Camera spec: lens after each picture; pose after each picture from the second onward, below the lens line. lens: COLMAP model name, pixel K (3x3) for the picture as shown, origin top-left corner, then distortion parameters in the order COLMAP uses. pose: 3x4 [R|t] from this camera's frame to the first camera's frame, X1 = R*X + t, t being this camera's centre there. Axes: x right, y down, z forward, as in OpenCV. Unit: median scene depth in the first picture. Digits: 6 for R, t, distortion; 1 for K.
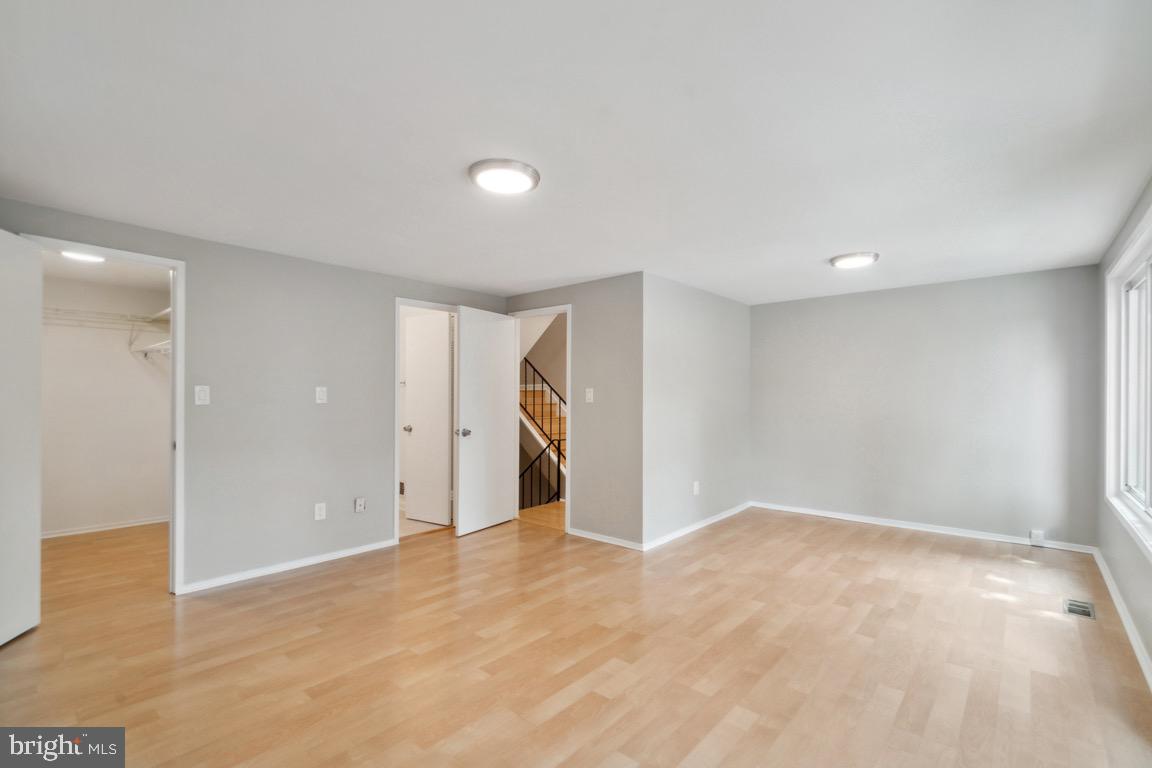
lens RADIAL K [[511.8, 0, 588.9], [0, 511.8, 398.1], [0, 0, 1]] dist [0.000595, 0.000009]
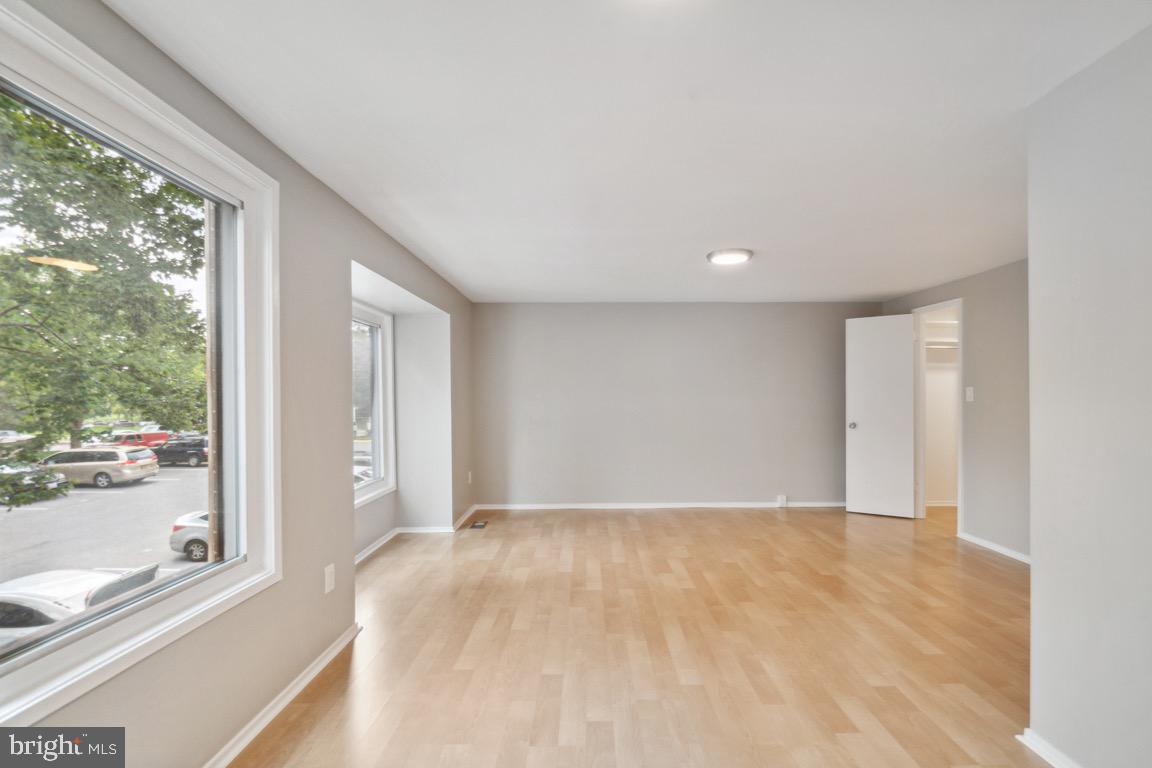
lens RADIAL K [[511.8, 0, 588.9], [0, 511.8, 398.1], [0, 0, 1]] dist [0.000595, 0.000009]
pose [[-0.755195, 0.001889, -0.655497, 0.988700], [0.000177, 0.999996, 0.002678, 0.003380], [0.655500, 0.001906, -0.755193, 1.583272]]
